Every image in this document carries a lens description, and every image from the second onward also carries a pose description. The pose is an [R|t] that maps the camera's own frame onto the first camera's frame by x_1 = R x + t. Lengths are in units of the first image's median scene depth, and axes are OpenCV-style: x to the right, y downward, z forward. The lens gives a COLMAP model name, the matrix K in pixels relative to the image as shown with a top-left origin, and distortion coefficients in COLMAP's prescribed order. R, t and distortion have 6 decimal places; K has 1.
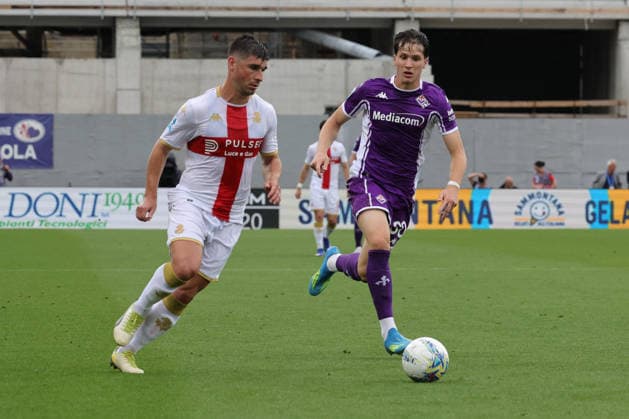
lens RADIAL K [[3754.7, 0, 314.5], [0, 3754.7, 209.5], [0, 0, 1]] dist [0.554916, 20.106487]
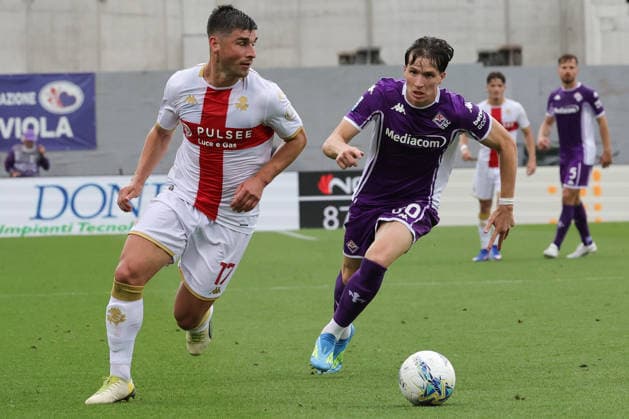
lens RADIAL K [[3754.7, 0, 314.5], [0, 3754.7, 209.5], [0, 0, 1]] dist [0.554916, 20.106487]
pose [[0.999242, -0.027269, 0.027772, -0.048423], [0.027284, 0.999628, -0.000168, 0.001608], [-0.027757, 0.000926, 0.999614, 0.291872]]
